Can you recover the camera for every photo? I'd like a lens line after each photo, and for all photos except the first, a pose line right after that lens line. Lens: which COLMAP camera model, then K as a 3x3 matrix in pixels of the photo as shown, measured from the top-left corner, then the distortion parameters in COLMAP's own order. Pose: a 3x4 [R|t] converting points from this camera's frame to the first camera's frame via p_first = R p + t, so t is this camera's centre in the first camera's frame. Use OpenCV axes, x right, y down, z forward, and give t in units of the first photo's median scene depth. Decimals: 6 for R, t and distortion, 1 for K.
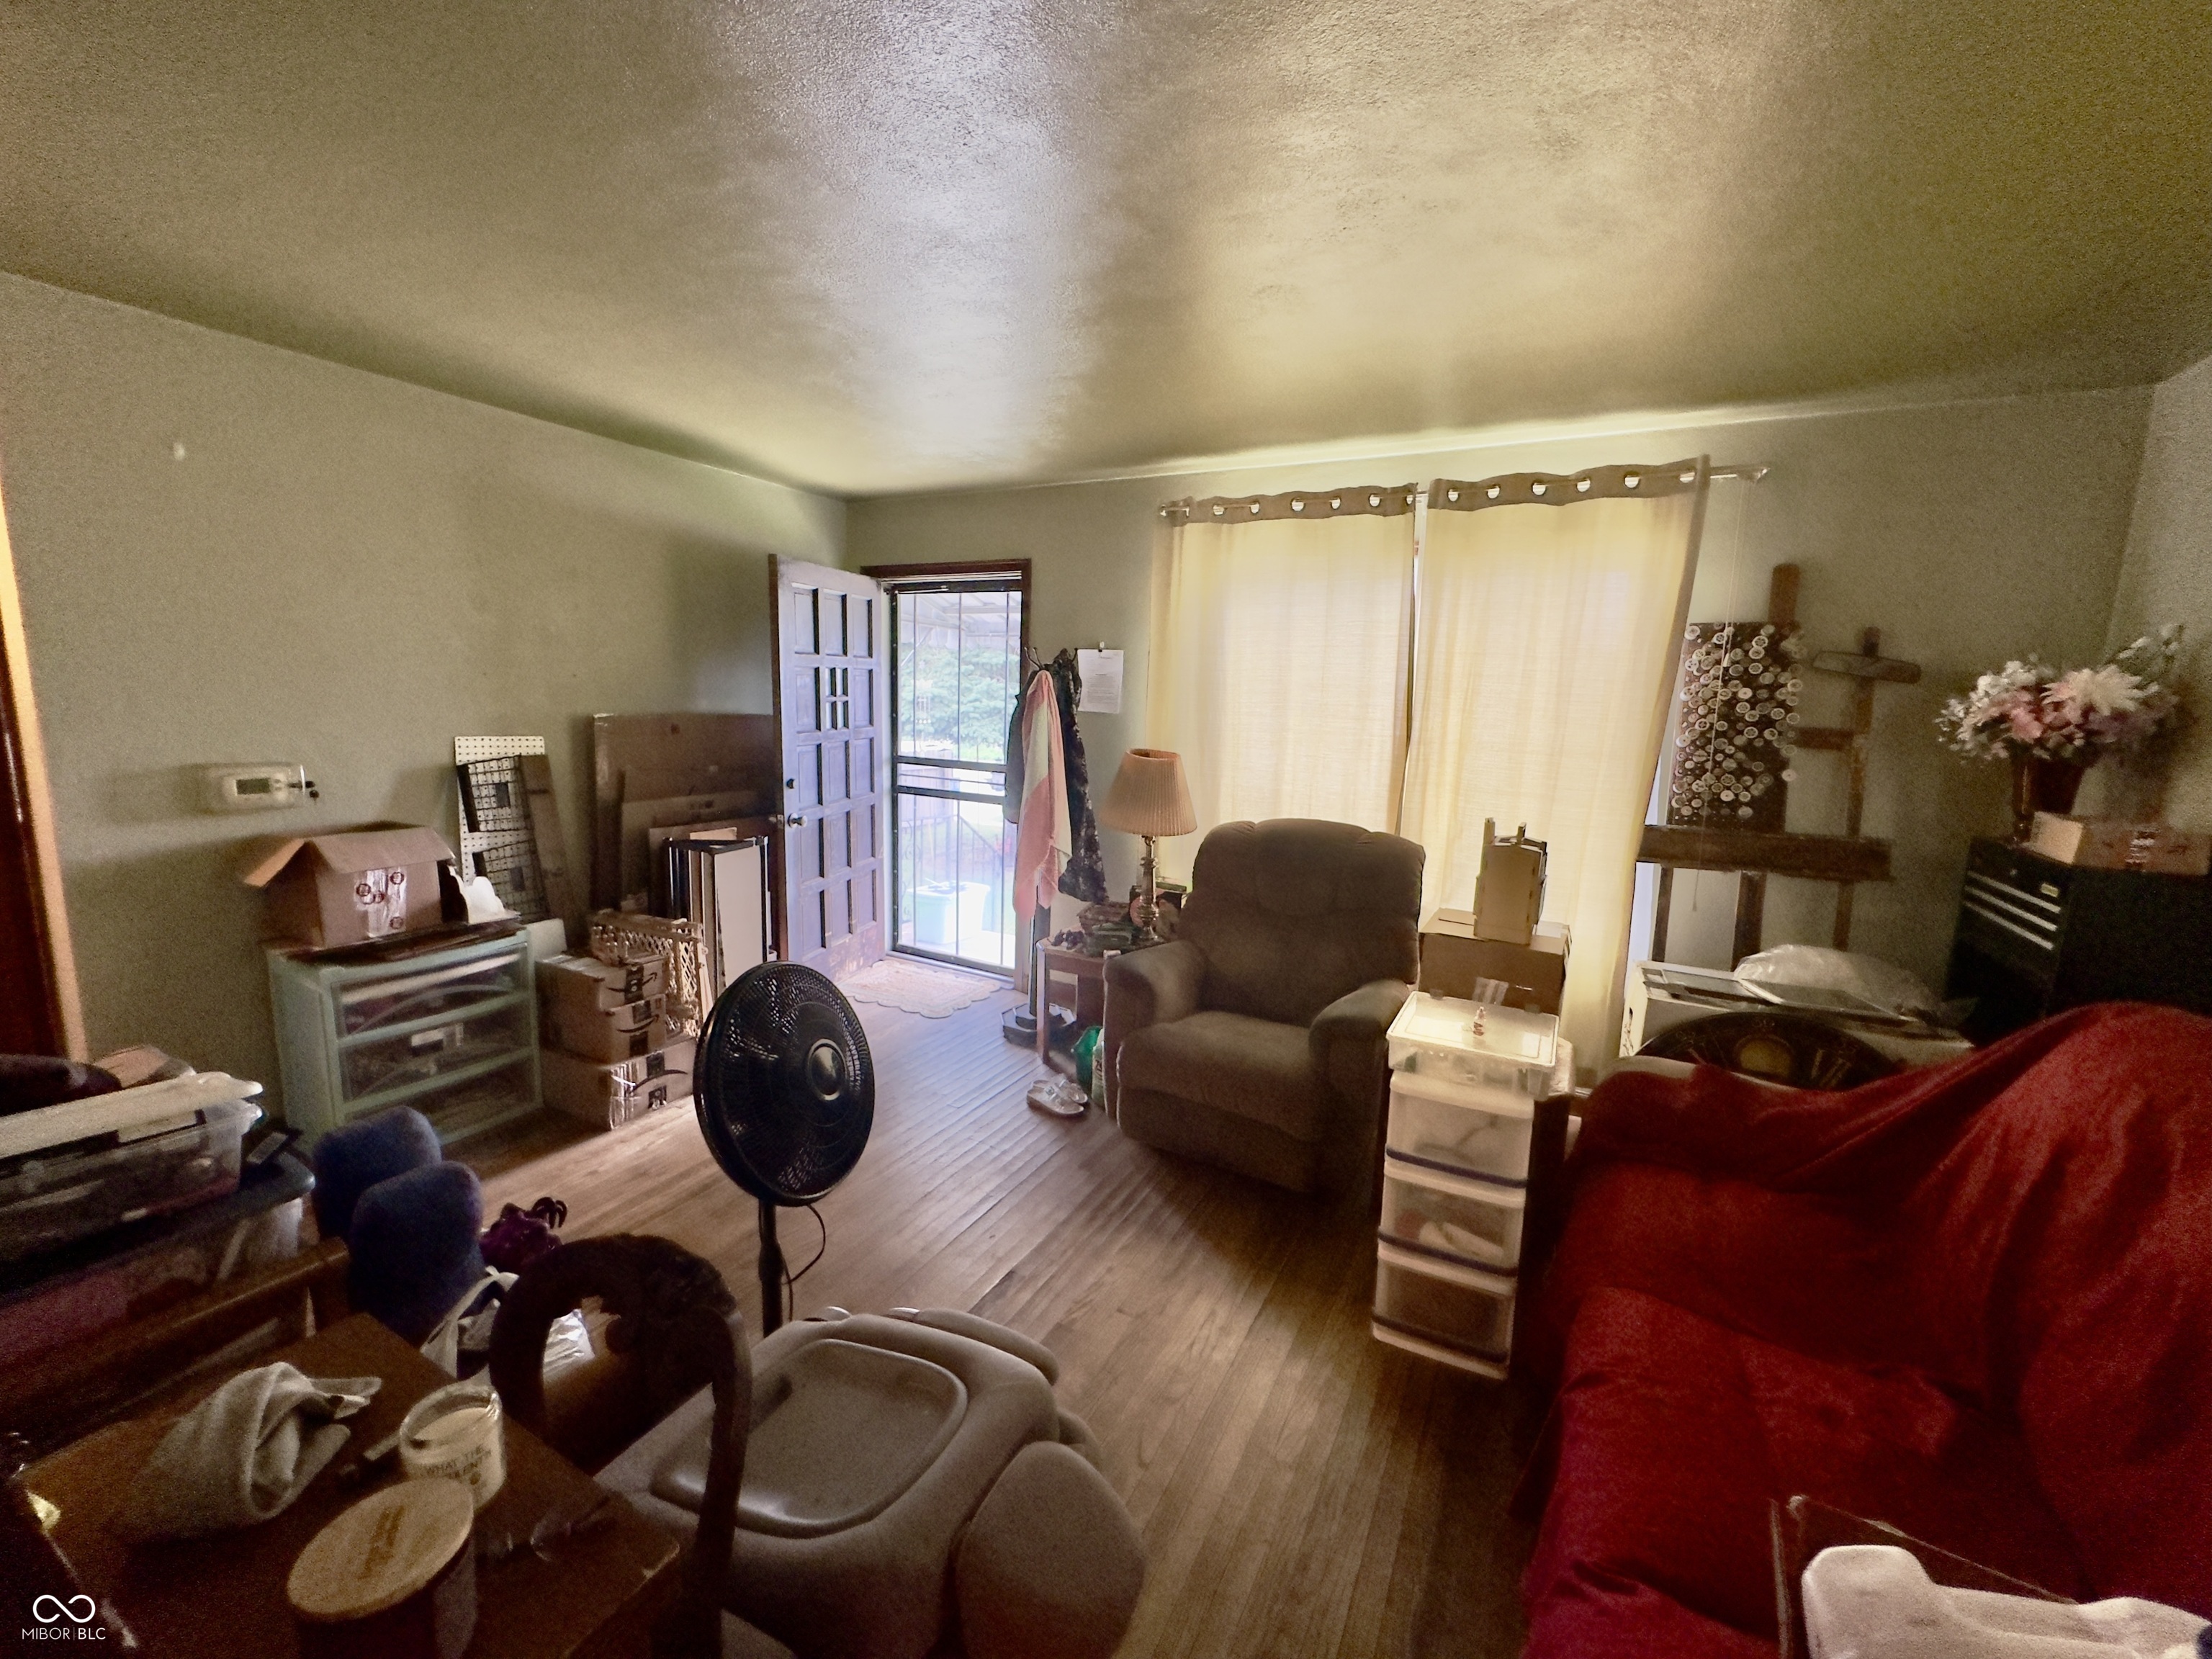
lens RADIAL K [[884.5, 0, 1108.3], [0, 884.5, 830.3], [0, 0, 1]] dist [-0.010343, 0.000262]
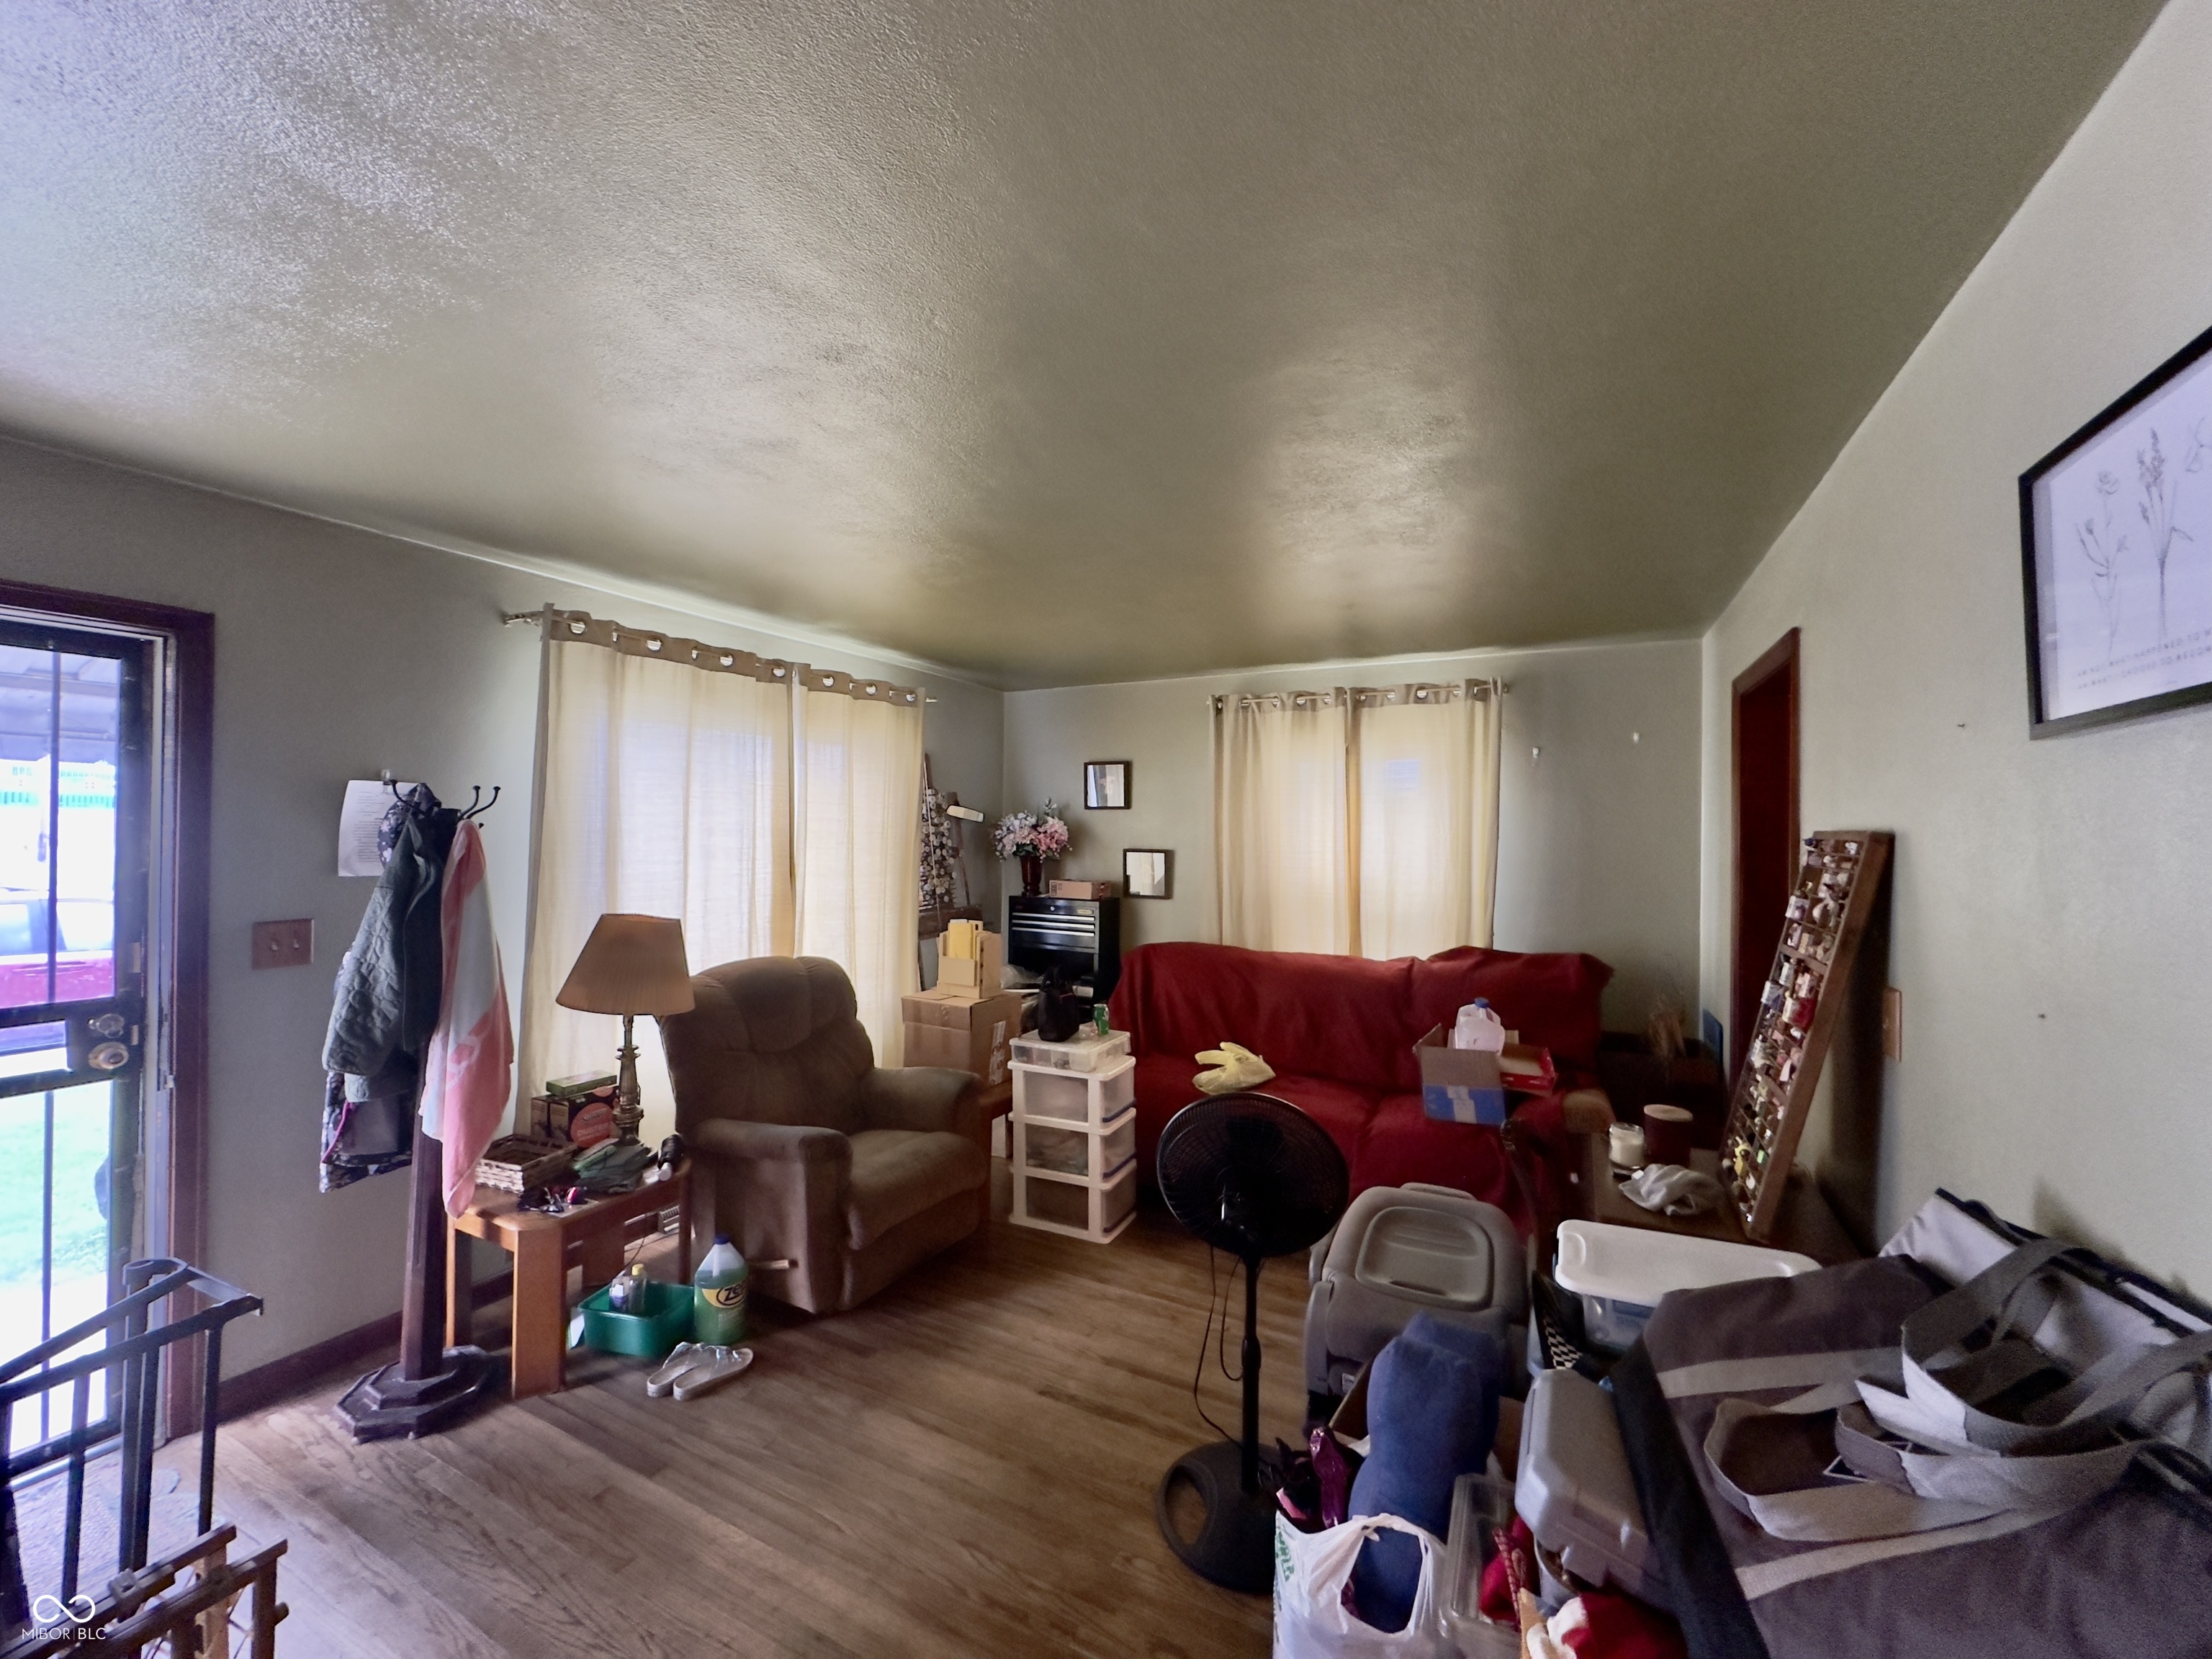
lens RADIAL K [[884.5, 0, 1105.8], [0, 884.5, 819.6], [0, 0, 1]] dist [-0.010343, 0.000262]
pose [[-0.018762, -0.030193, 0.999368, -0.961917], [0.126936, 0.991384, 0.032335, -0.185790], [-0.991733, 0.127463, -0.014768, 0.691474]]
